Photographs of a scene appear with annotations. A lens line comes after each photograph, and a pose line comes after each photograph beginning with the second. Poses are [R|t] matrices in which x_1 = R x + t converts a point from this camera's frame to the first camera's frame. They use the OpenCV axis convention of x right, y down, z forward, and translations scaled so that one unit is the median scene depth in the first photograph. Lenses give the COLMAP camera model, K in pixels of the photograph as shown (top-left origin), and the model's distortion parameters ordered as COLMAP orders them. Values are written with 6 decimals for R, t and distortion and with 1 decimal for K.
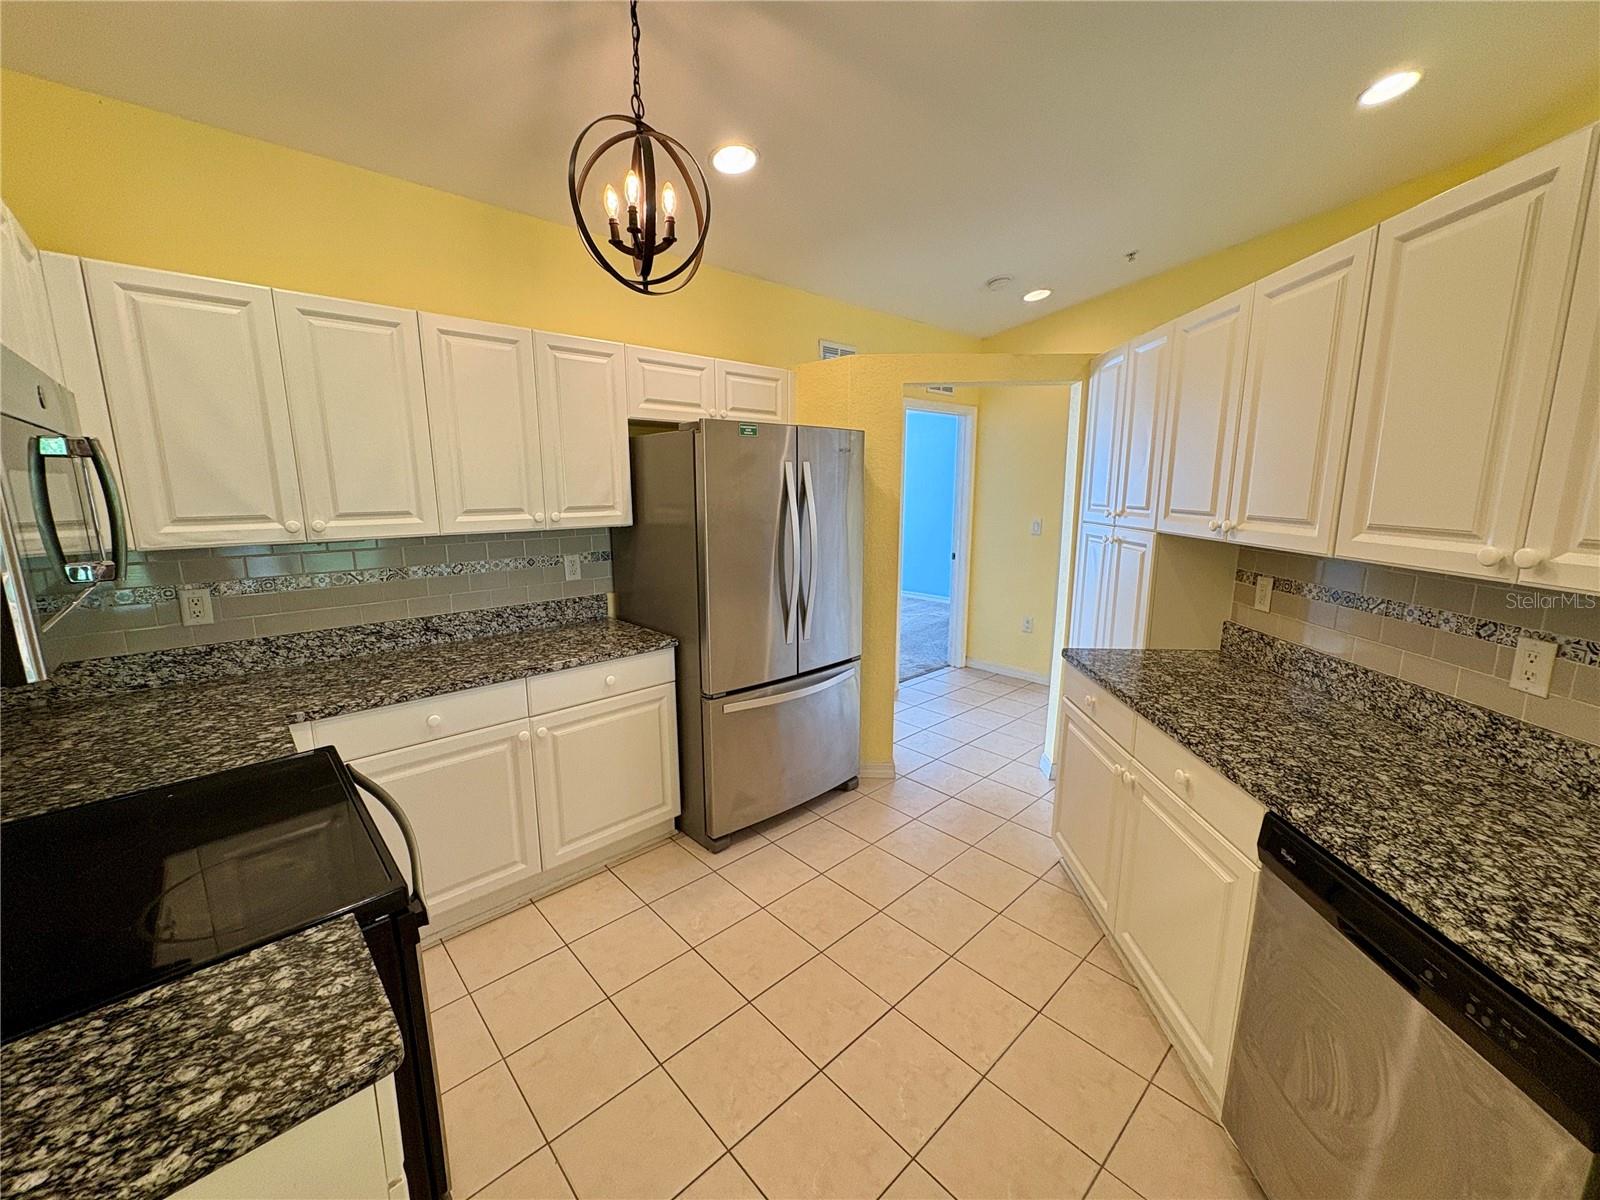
lens RADIAL K [[634.6, 0, 798.4], [0, 634.6, 600.0], [0, 0, 1]] dist [-0.006617, 0.001481]
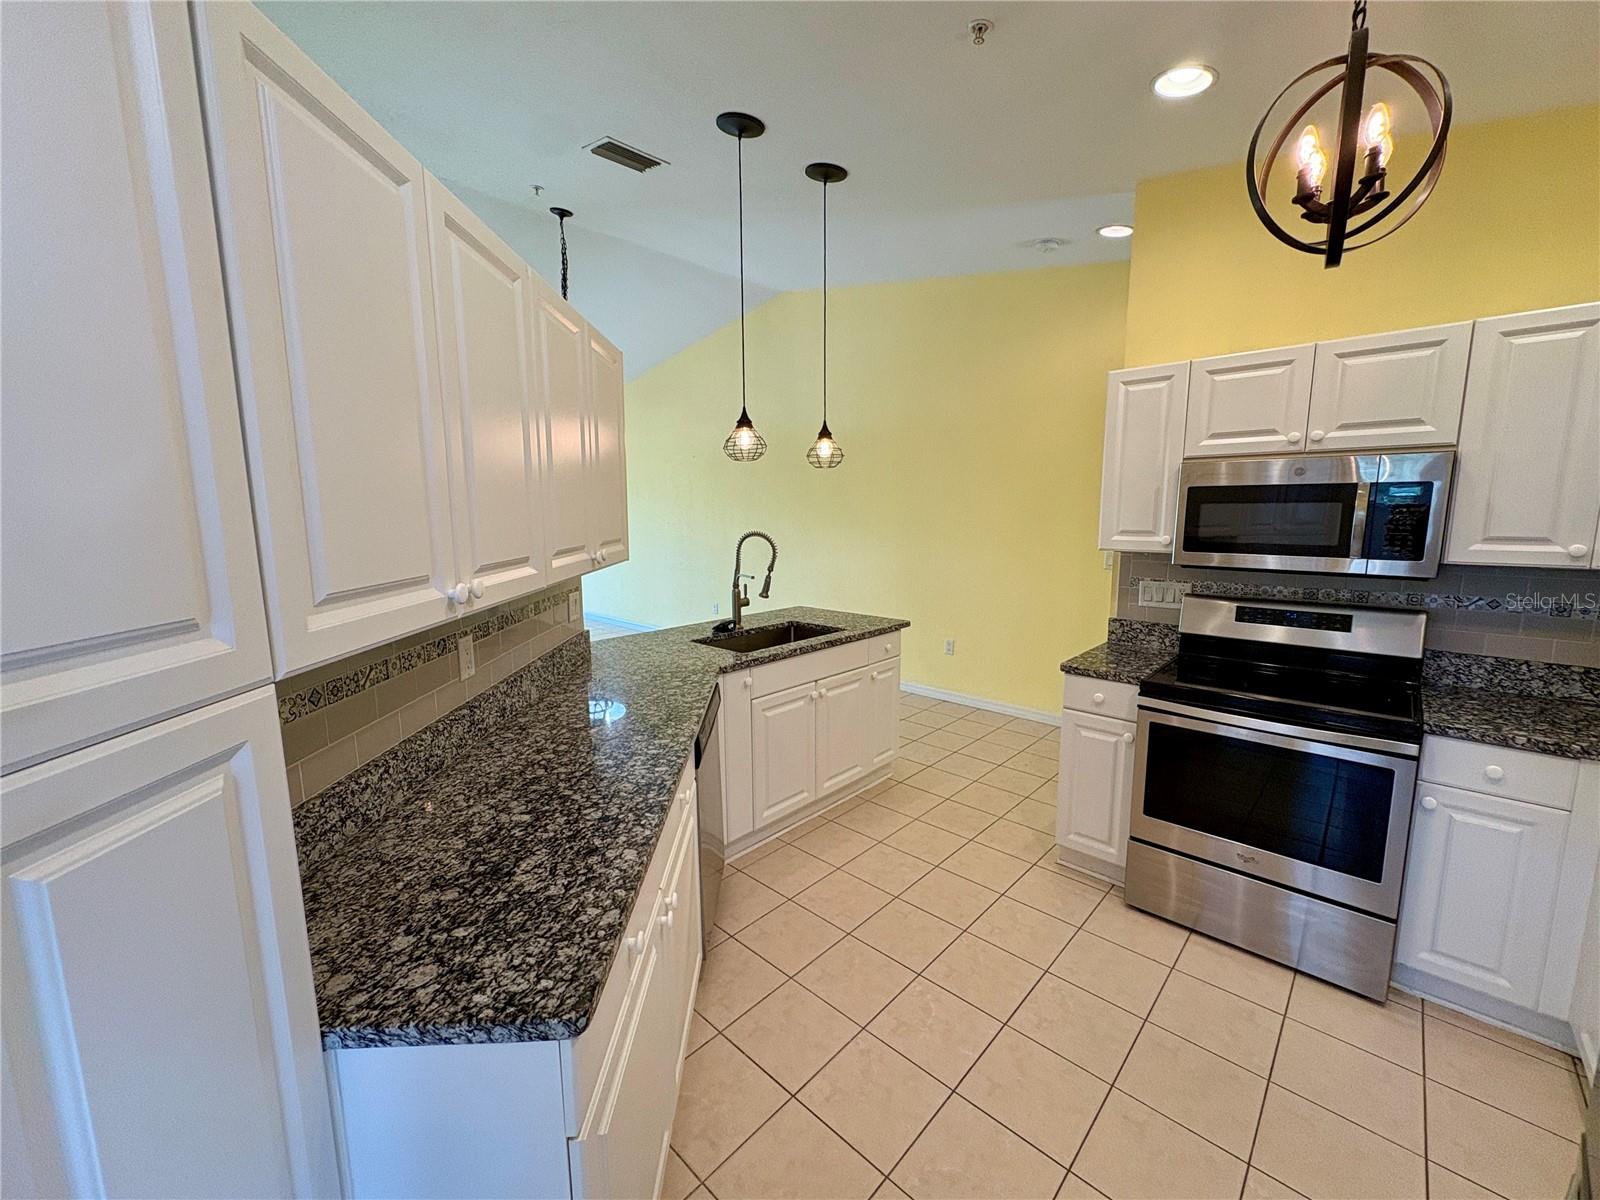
lens RADIAL K [[634.6, 0, 803.6], [0, 634.6, 598.1], [0, 0, 1]] dist [-0.006617, 0.001481]
pose [[-0.997383, 0.009249, -0.071698, 0.401479], [-0.014181, 0.947480, 0.319502, -0.307147], [0.070888, 0.319683, -0.944869, 1.579593]]
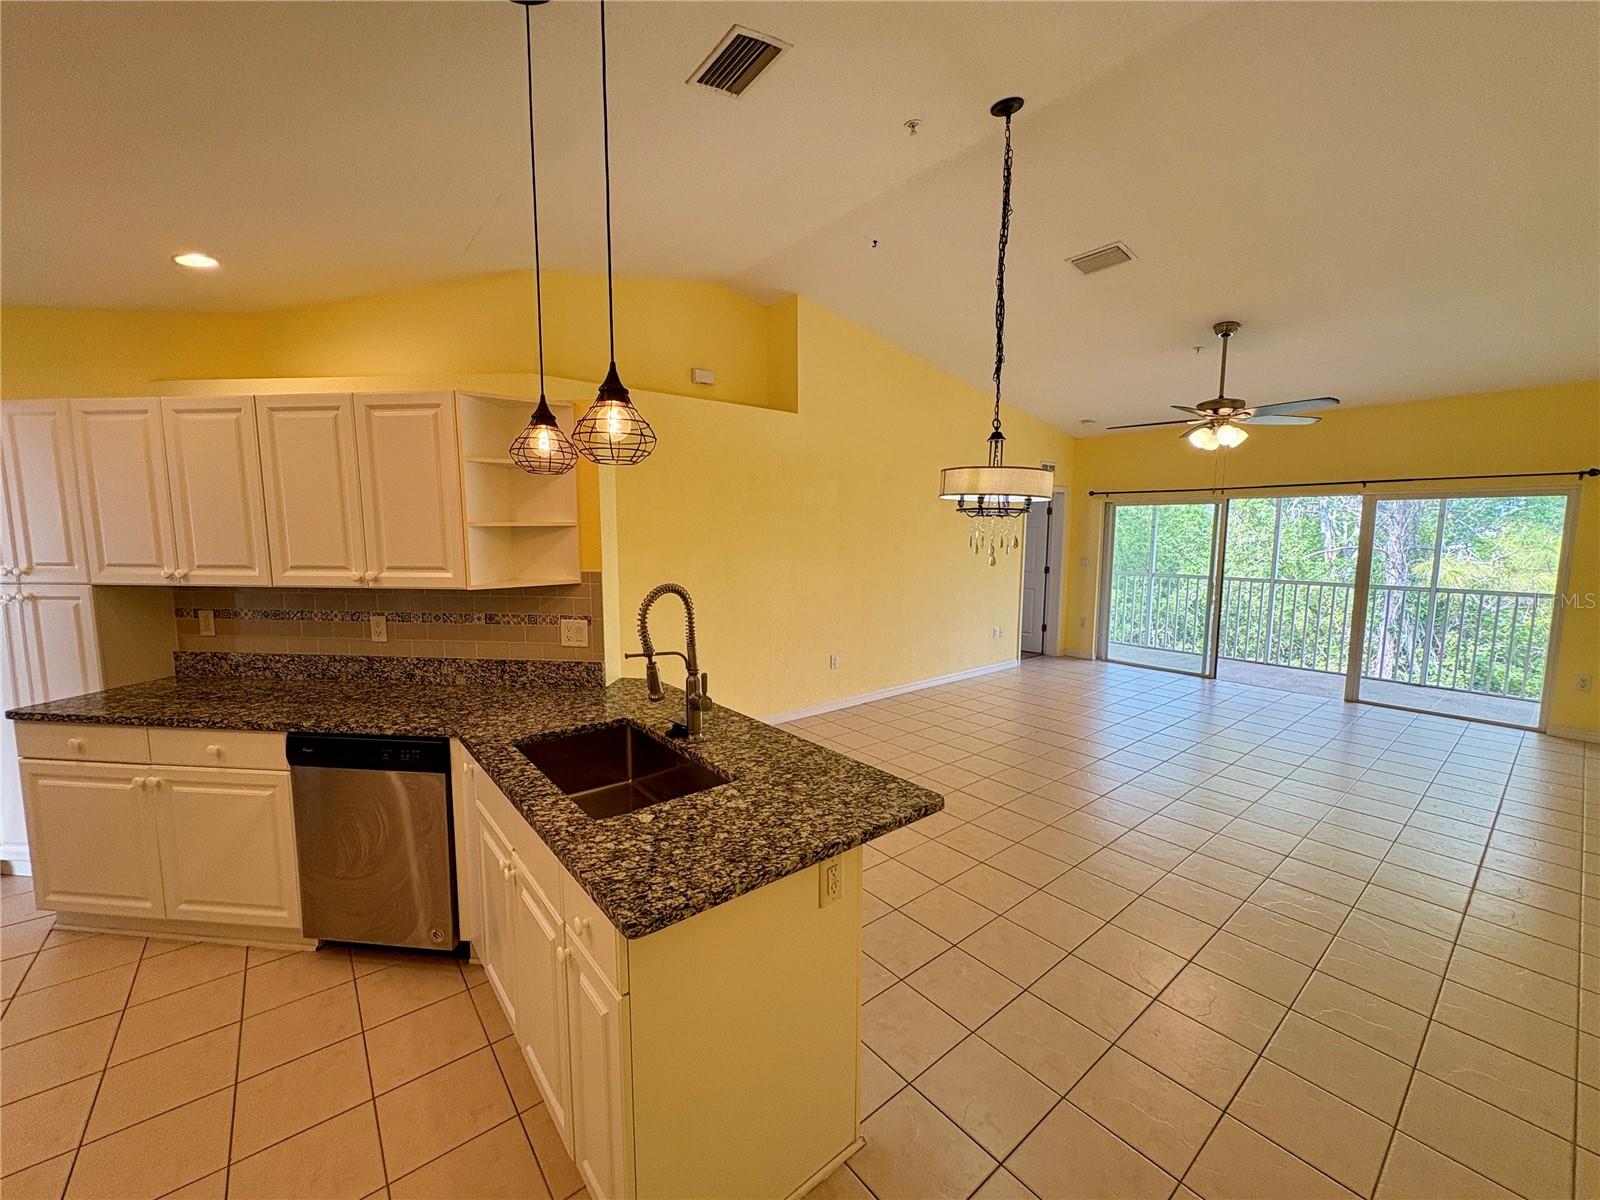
lens RADIAL K [[634.6, 0, 794.4], [0, 634.6, 601.9], [0, 0, 1]] dist [-0.006617, 0.001481]
pose [[0.068059, -0.111103, 0.991476, -0.553592], [0.175738, 0.979576, 0.097706, 0.038466], [-0.982081, 0.167590, 0.086194, -0.373187]]
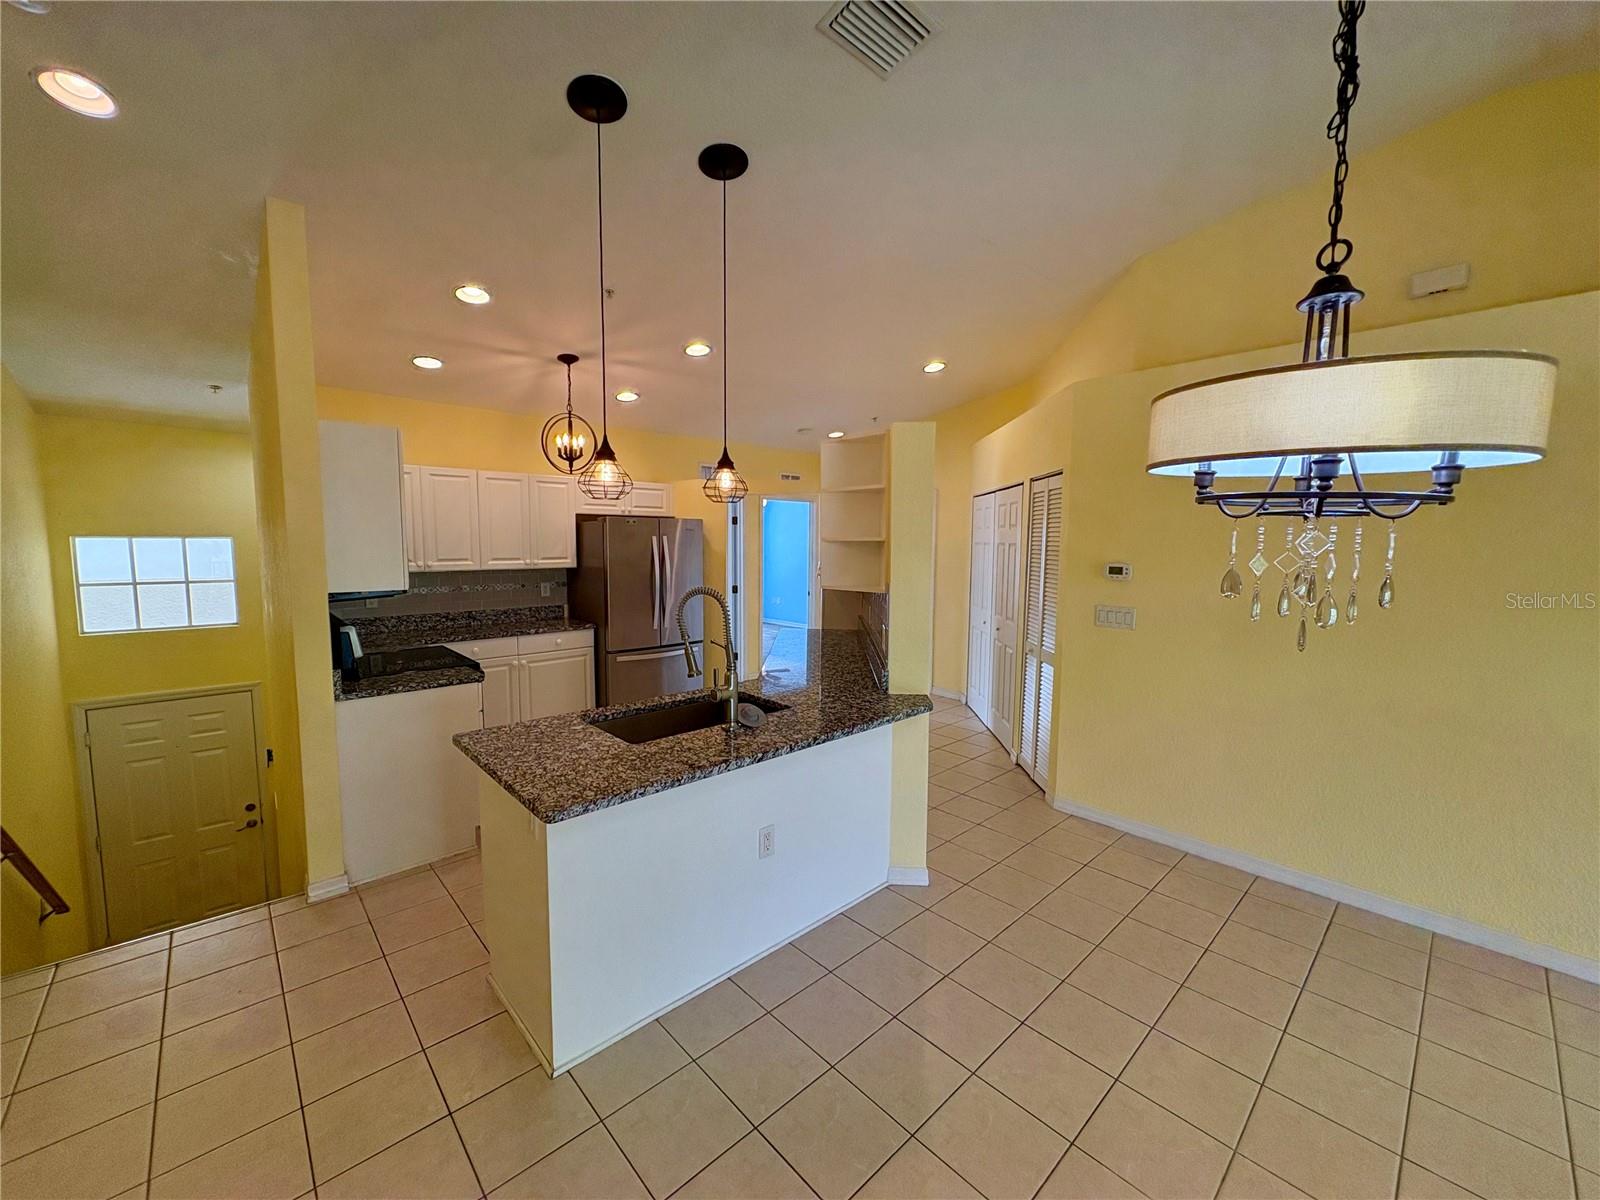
lens RADIAL K [[634.6, 0, 800.9], [0, 634.6, 596.5], [0, 0, 1]] dist [-0.006617, 0.001481]
pose [[0.999951, 0.009161, 0.003657, 0.589132], [-0.008794, 0.995883, -0.090216, 0.197974], [-0.004468, 0.090180, 0.995915, -1.305207]]
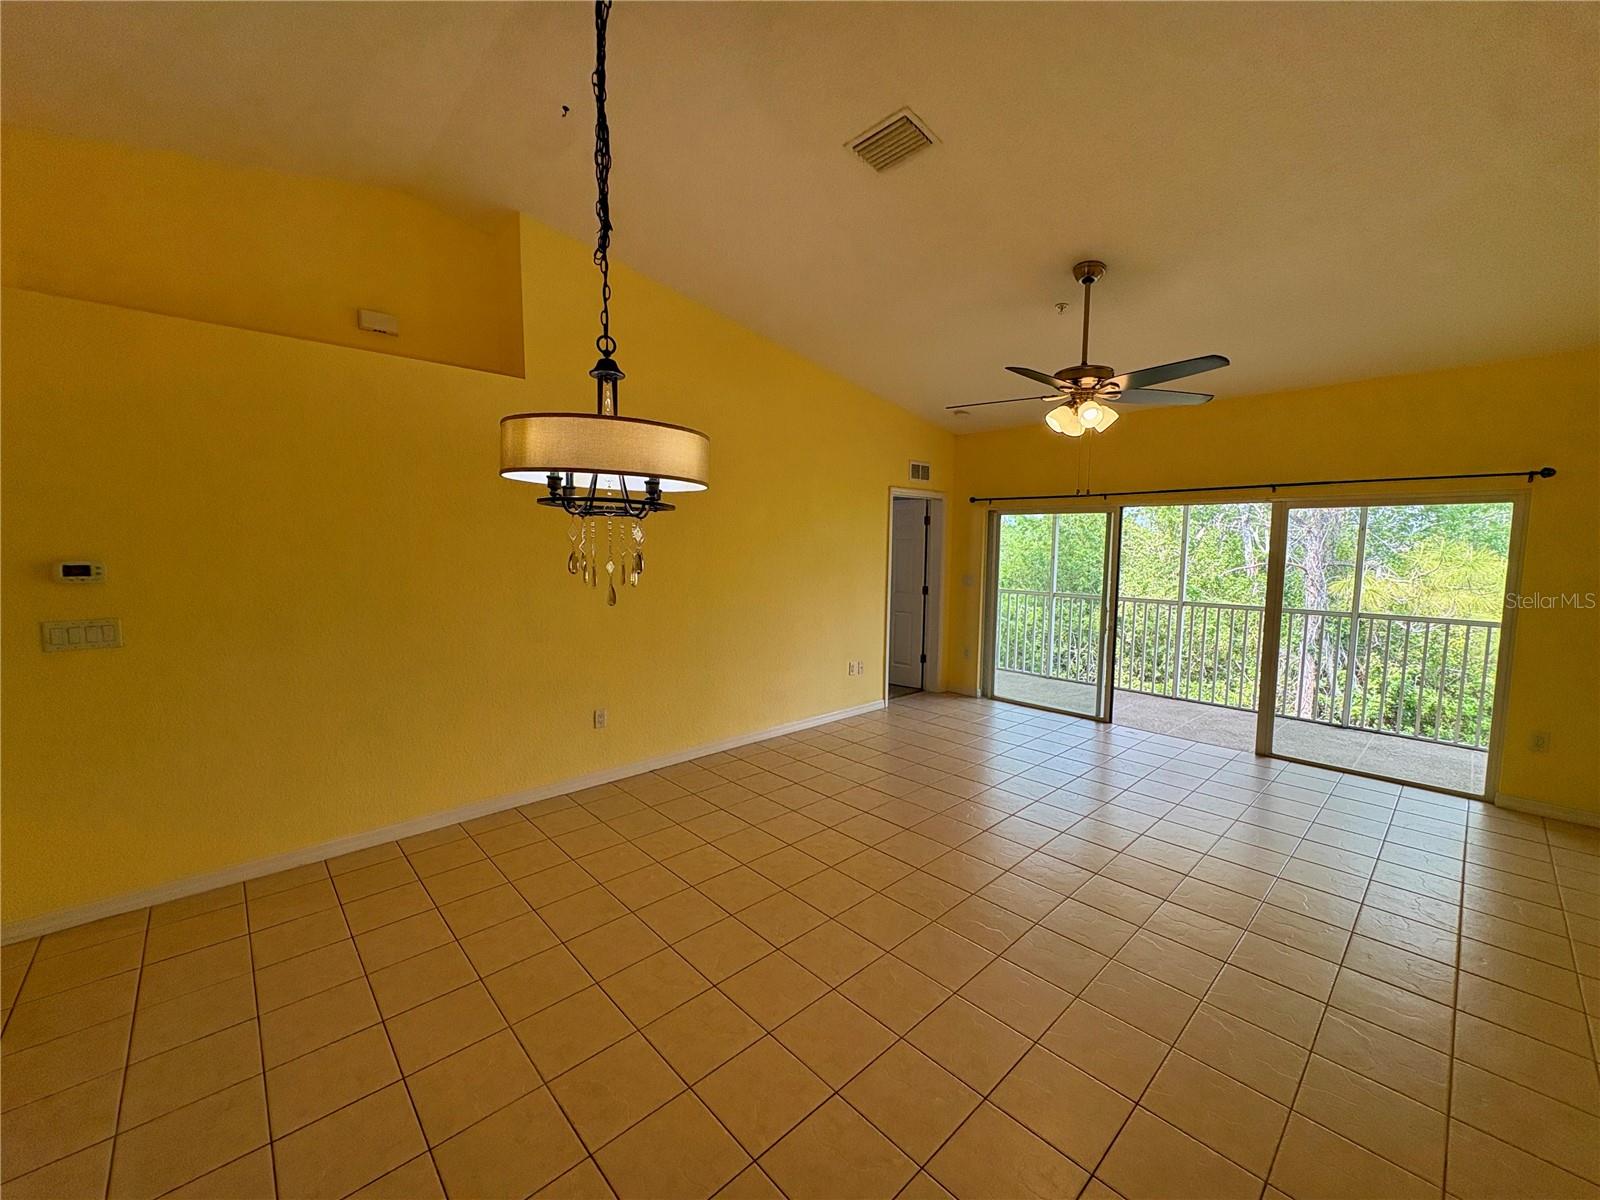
lens RADIAL K [[634.6, 0, 796.7], [0, 634.6, 601.1], [0, 0, 1]] dist [-0.006617, 0.001481]
pose [[-0.004136, -0.090949, 0.995847, 0.187309], [0.170290, 0.981246, 0.090323, 0.149495], [-0.985385, 0.169956, 0.011429, -0.991488]]
